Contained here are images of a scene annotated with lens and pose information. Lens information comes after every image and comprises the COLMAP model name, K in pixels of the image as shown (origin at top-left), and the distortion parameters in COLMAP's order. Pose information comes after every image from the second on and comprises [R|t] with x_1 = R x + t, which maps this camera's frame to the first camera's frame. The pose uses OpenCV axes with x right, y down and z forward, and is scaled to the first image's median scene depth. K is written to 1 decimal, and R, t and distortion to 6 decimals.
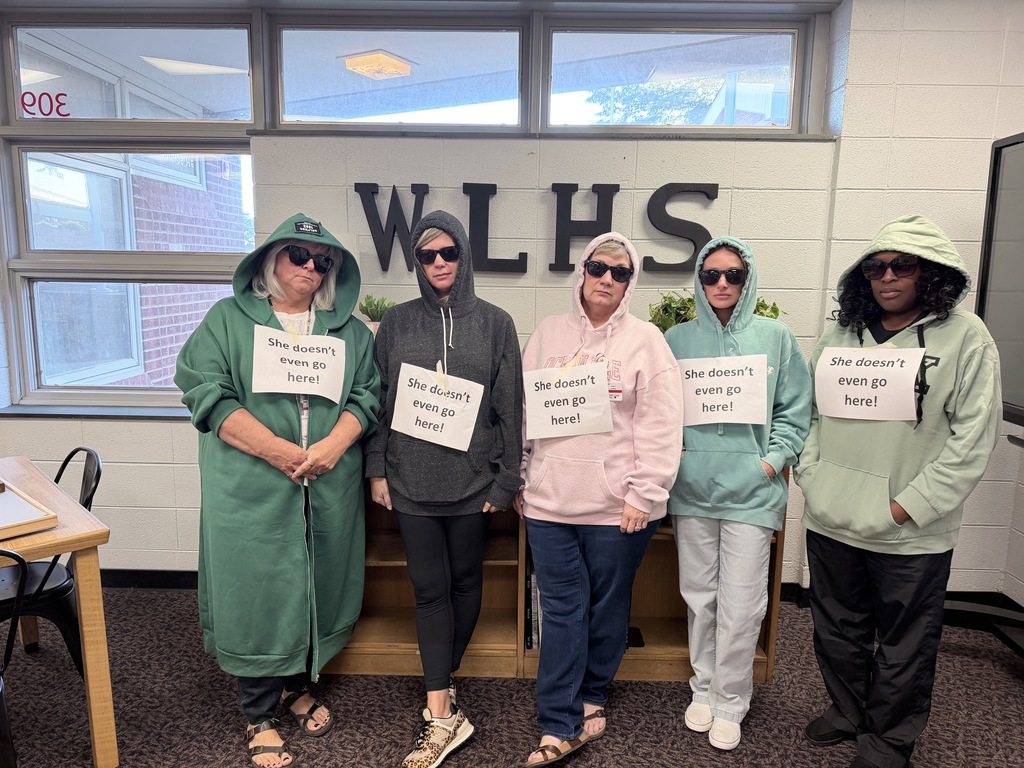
lens RADIAL K [[724.6, 0, 506.4], [0, 724.6, 382.6], [0, 0, 1]] dist [-0.014378, -0.008822]
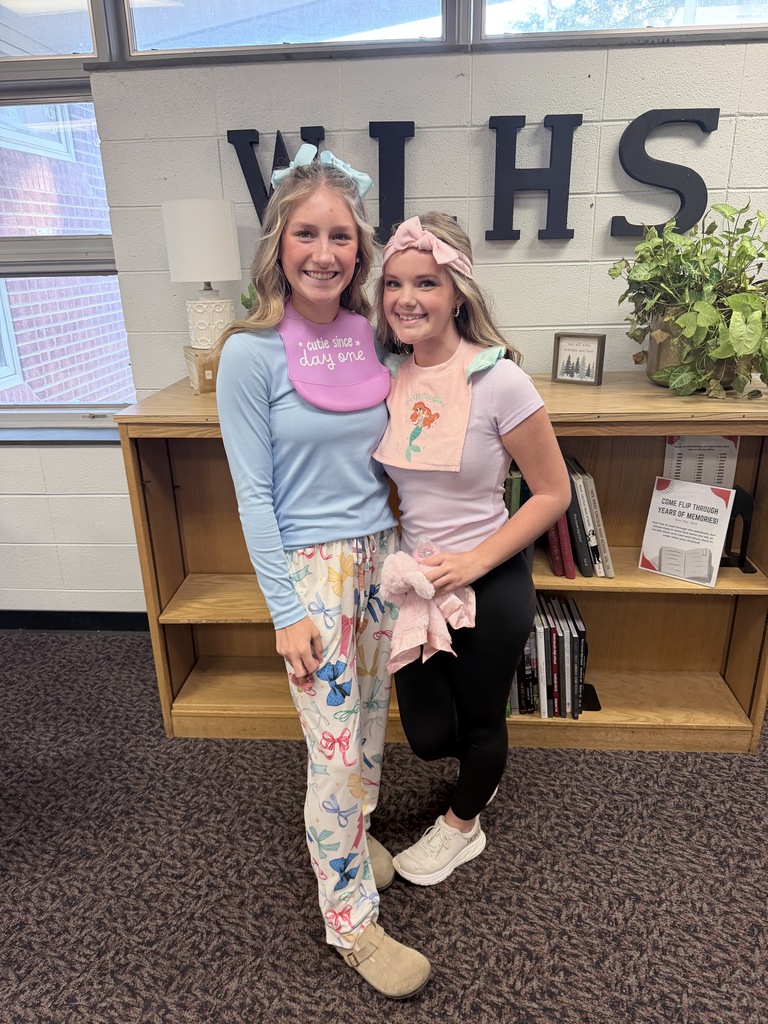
lens RADIAL K [[724.6, 0, 382.4], [0, 724.6, 517.6], [0, 0, 1]] dist [-0.014378, -0.008822]
pose [[0.997626, -0.014023, -0.067418, -0.002222], [0.027348, 0.979210, 0.200999, -0.026193], [0.063198, -0.202366, 0.977269, 0.194380]]
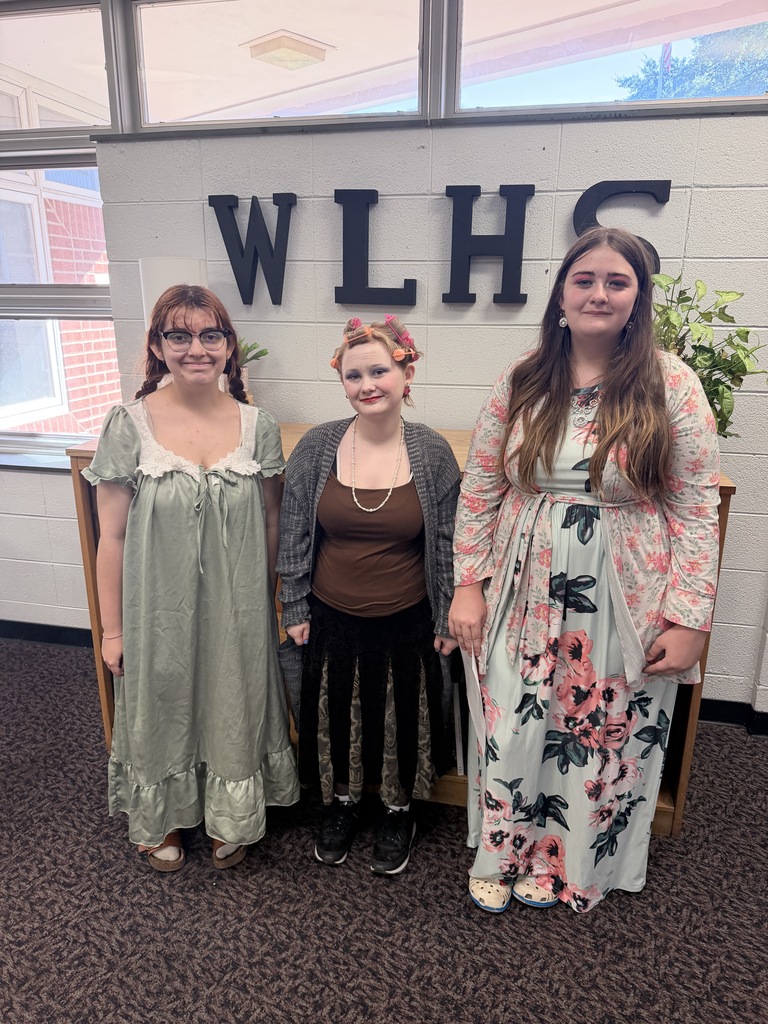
lens RADIAL K [[724.6, 0, 386.7], [0, 724.6, 515.2], [0, 0, 1]] dist [-0.014378, -0.008822]
pose [[0.980646, 0.050213, -0.189243, 0.167283], [-0.024062, 0.990136, 0.138027, -0.032902], [0.194307, -0.130802, 0.972181, 0.193352]]
